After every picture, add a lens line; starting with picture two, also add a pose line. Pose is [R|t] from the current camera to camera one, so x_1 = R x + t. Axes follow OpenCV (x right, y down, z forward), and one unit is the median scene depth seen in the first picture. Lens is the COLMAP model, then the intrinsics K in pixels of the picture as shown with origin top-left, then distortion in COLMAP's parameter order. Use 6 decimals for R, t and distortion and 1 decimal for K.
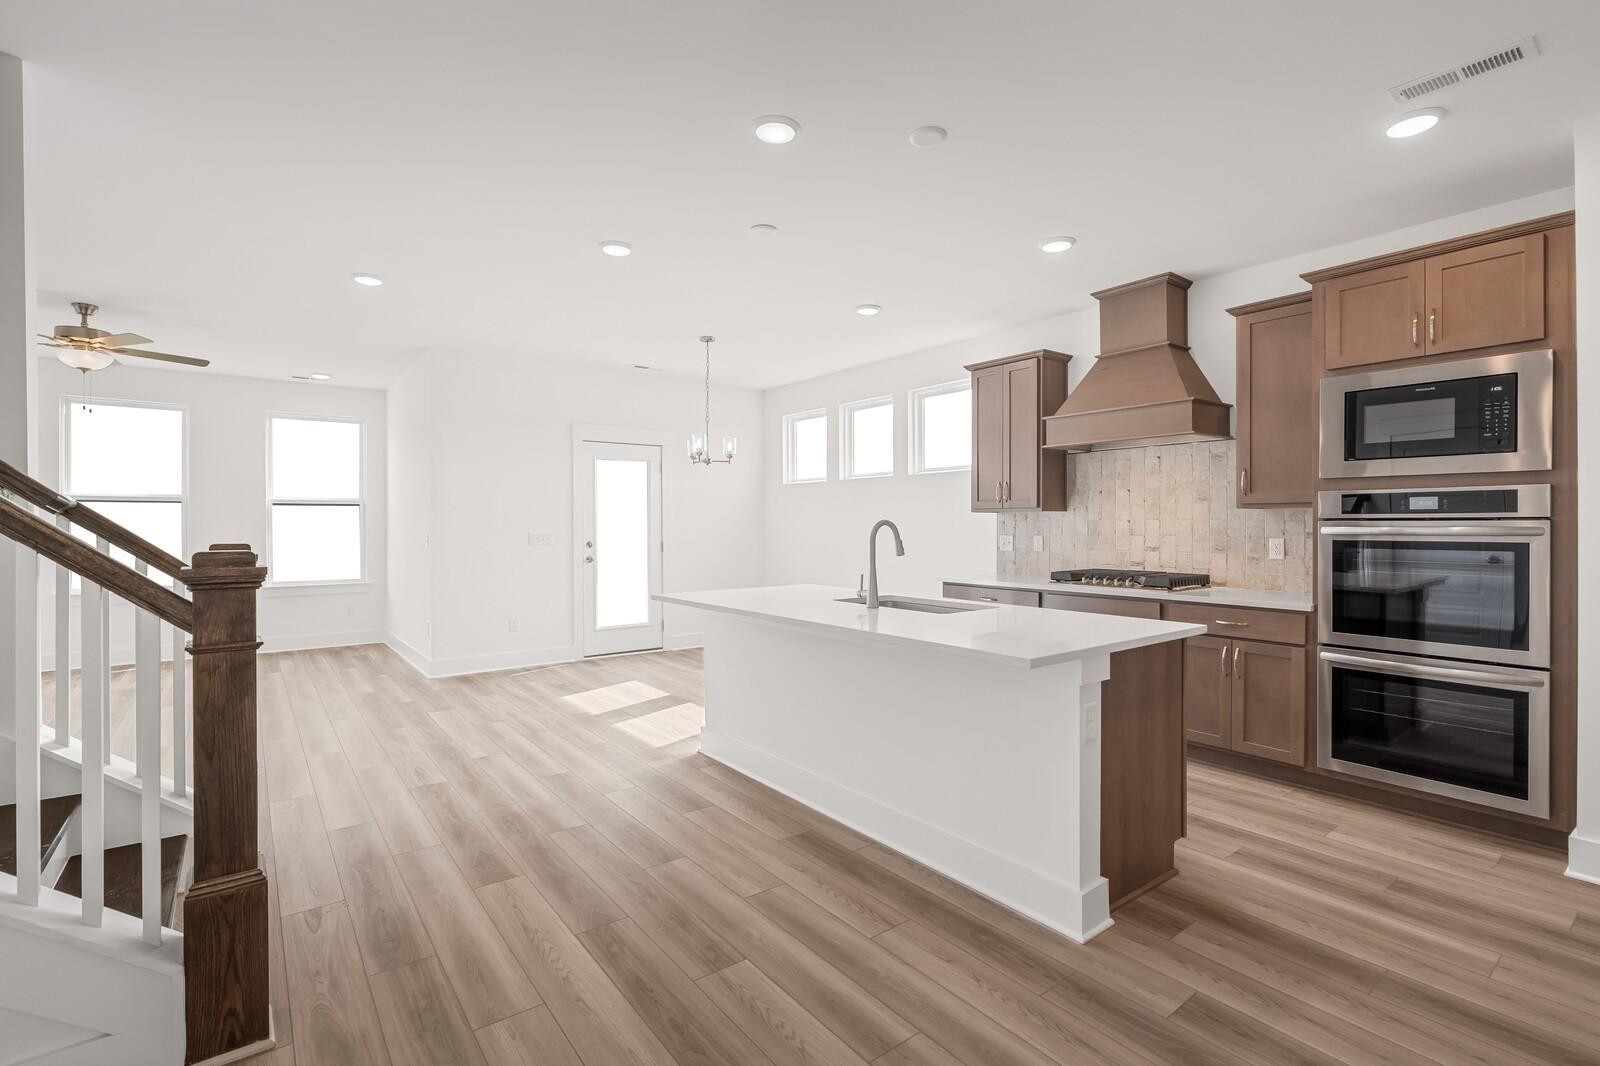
lens RADIAL K [[730.5, 0, 802.0], [0, 730.5, 530.1], [0, 0, 1]] dist [-0.005321, -0.000048]
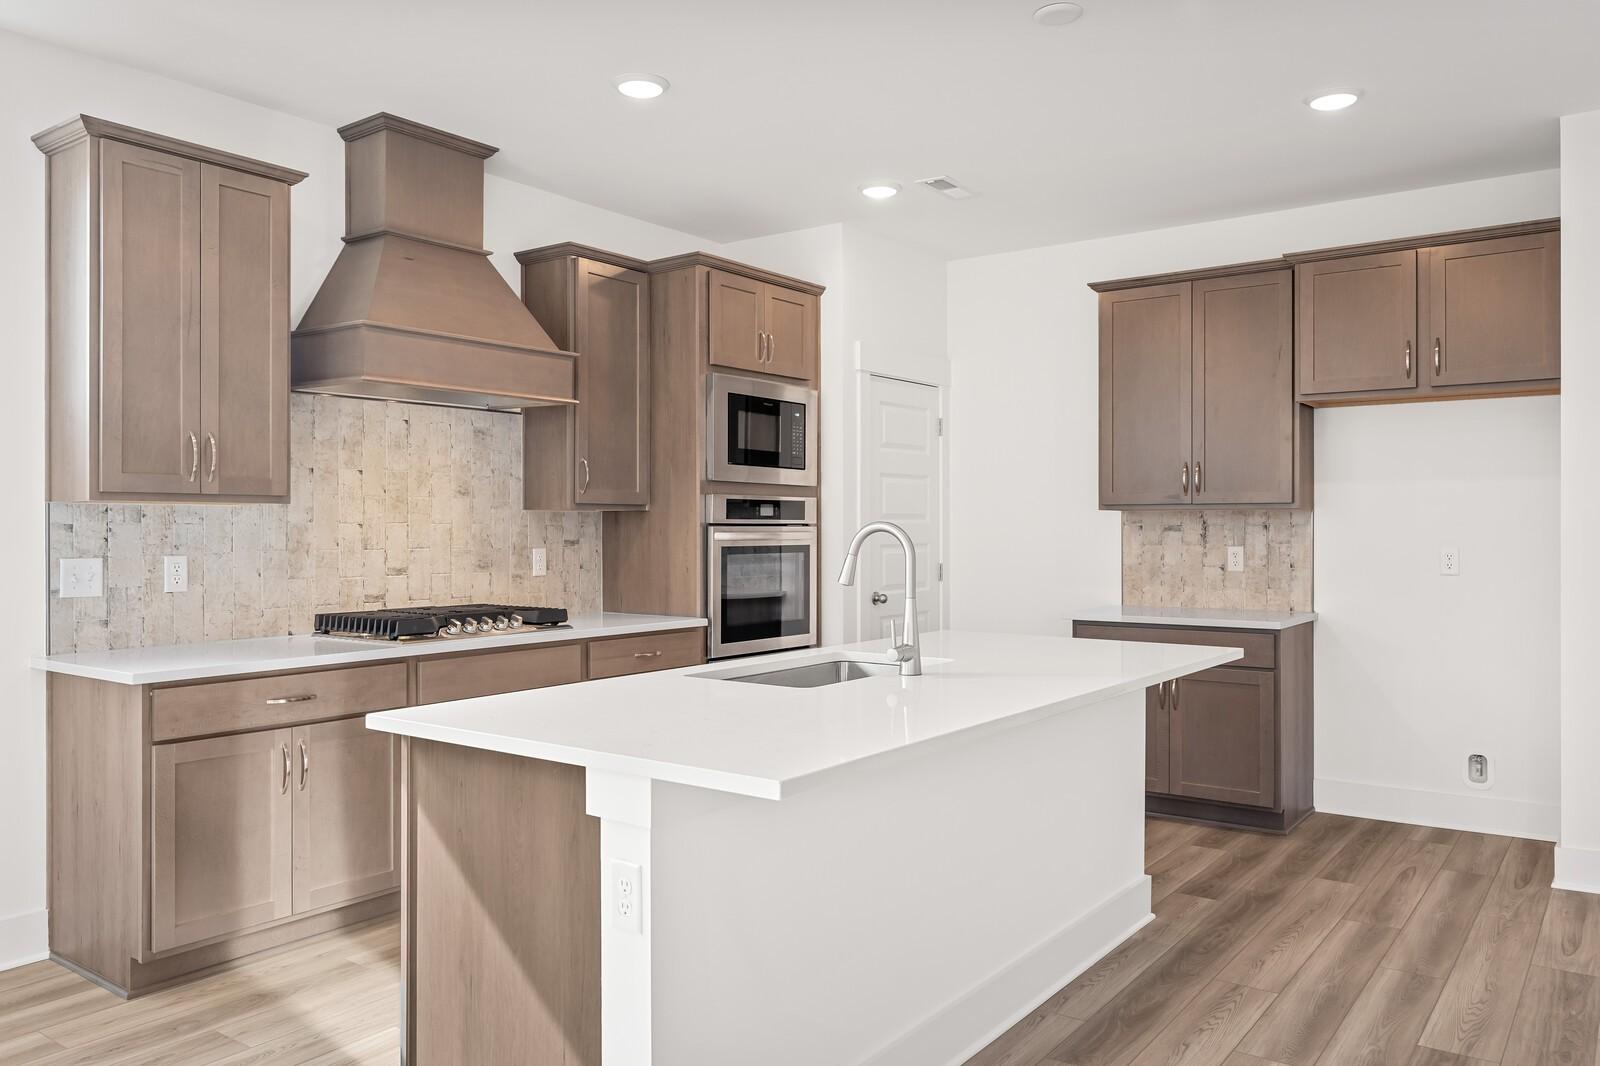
lens RADIAL K [[1181.9, 0, 800.6], [0, 1181.9, 528.2], [0, 0, 1]] dist [-0.000741, 0.004244]
pose [[-0.281689, 0.001884, 0.959504, -0.771550], [0.009113, 0.999958, 0.000712, -0.010546], [-0.959463, 0.008945, -0.281694, 1.340037]]
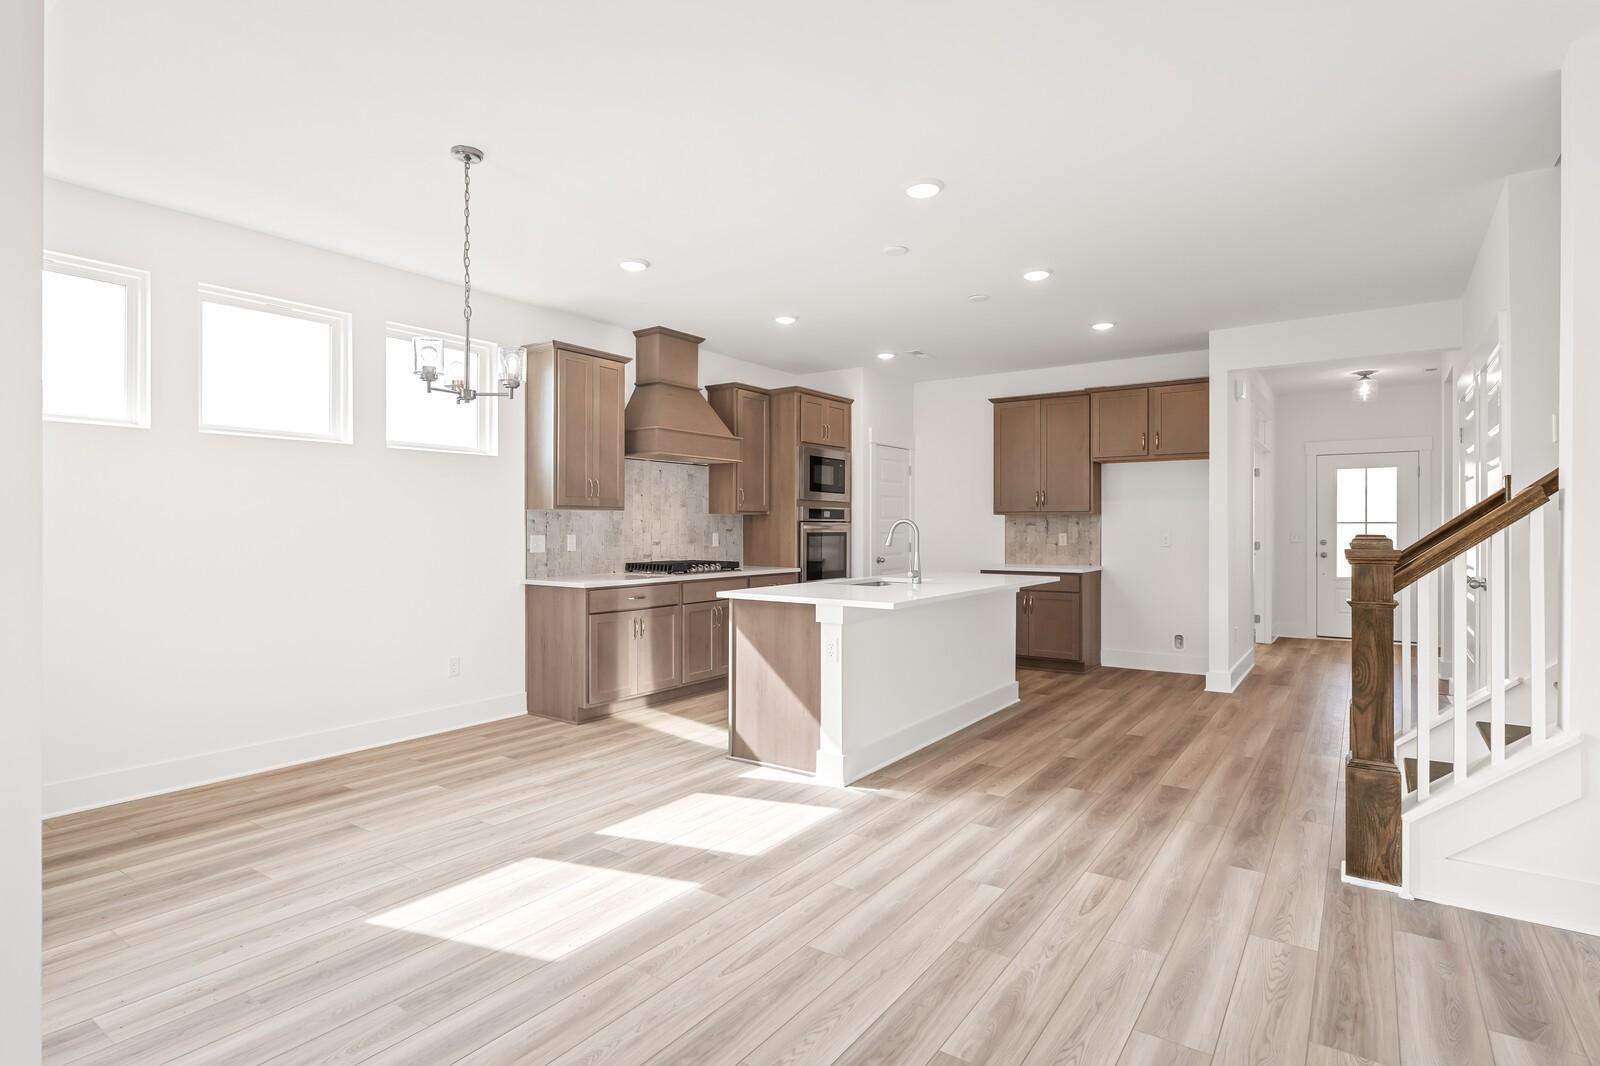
lens RADIAL K [[812.9, 0, 802.0], [0, 812.9, 529.5], [0, 0, 1]] dist [-0.005379, -0.000262]
pose [[-0.302462, -0.000513, 0.953161, -1.284168], [0.007845, 0.999965, 0.003028, -0.000298], [-0.953129, 0.008394, -0.302448, 1.658703]]
